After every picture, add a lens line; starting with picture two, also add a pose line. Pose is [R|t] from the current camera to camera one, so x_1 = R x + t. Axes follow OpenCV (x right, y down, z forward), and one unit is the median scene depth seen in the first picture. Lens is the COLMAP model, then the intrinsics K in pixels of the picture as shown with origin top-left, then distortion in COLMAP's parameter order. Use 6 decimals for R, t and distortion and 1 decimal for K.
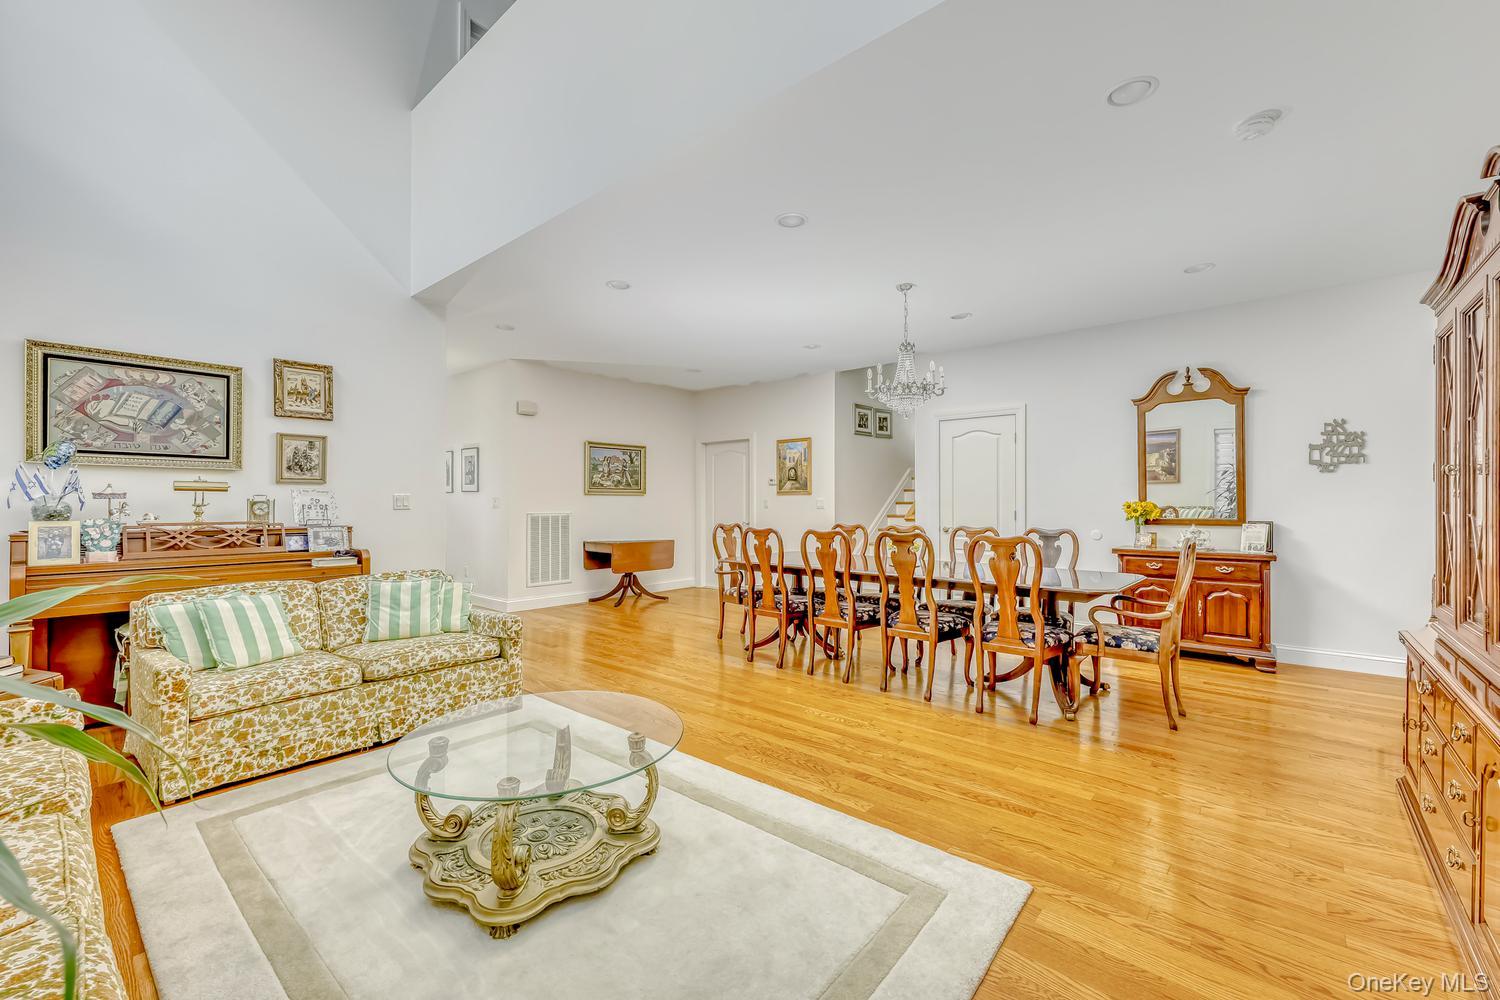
lens RADIAL K [[617.4, 0, 751.8], [0, 617.4, 498.3], [0, 0, 1]] dist [-0.007591, 0.000141]
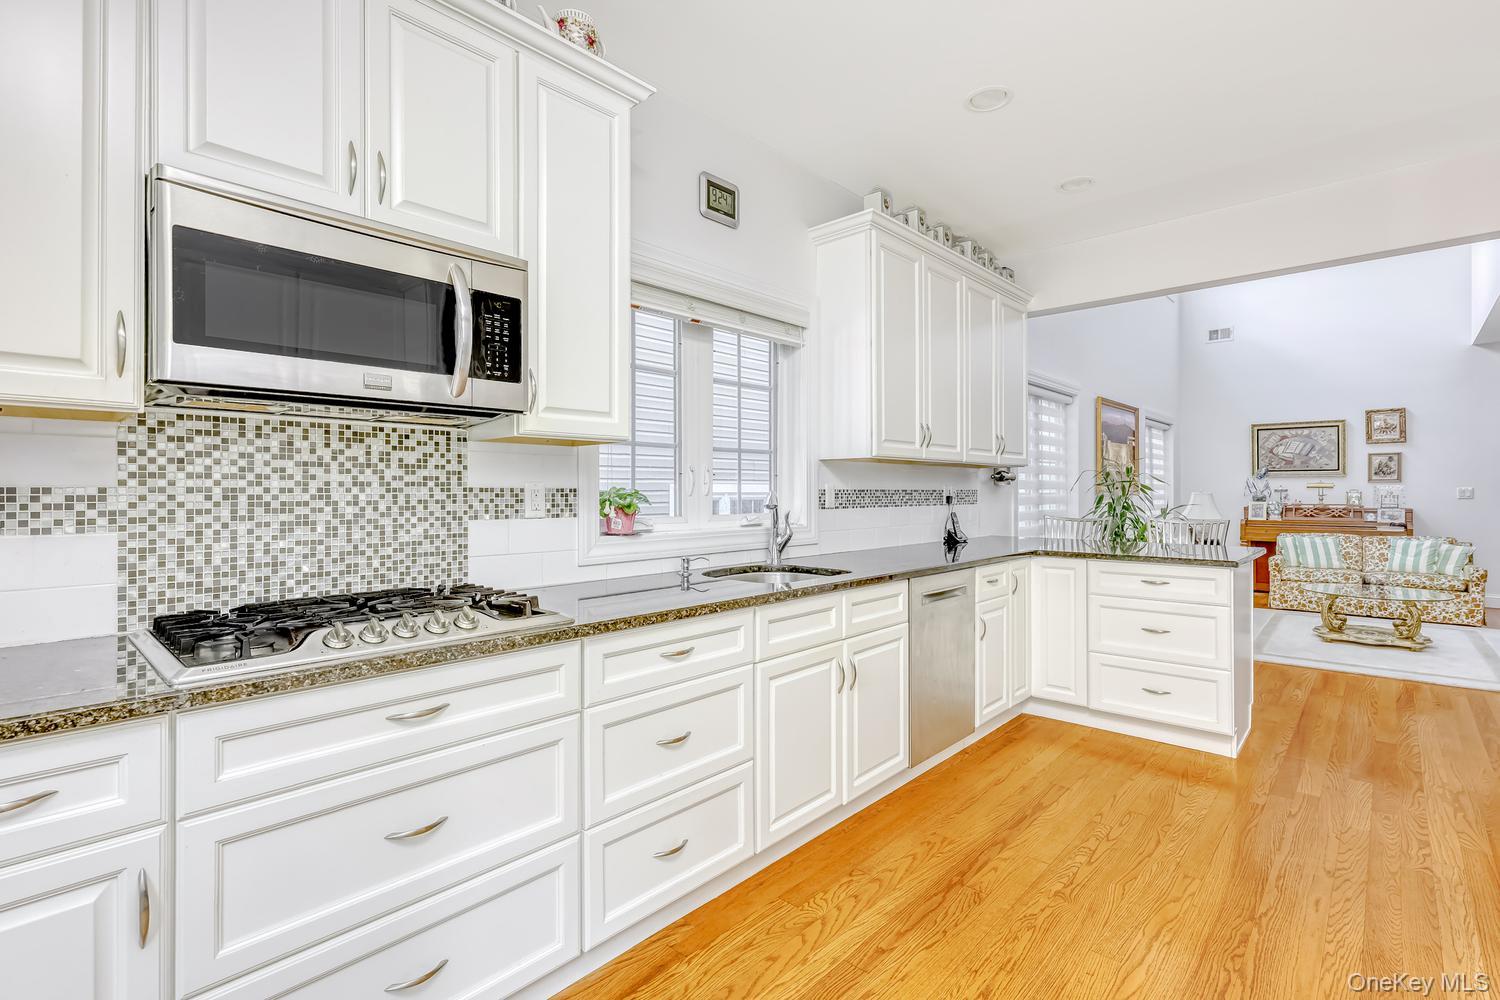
lens RADIAL K [[692.0, 0, 752.0], [0, 692.0, 493.5], [0, 0, 1]] dist [-0.001387, -0.000052]
pose [[-0.034773, 0.000329, -0.999395, 1.377139], [0.006841, 0.999977, 0.000091, -0.006920], [0.999372, -0.006833, -0.034774, -0.740752]]
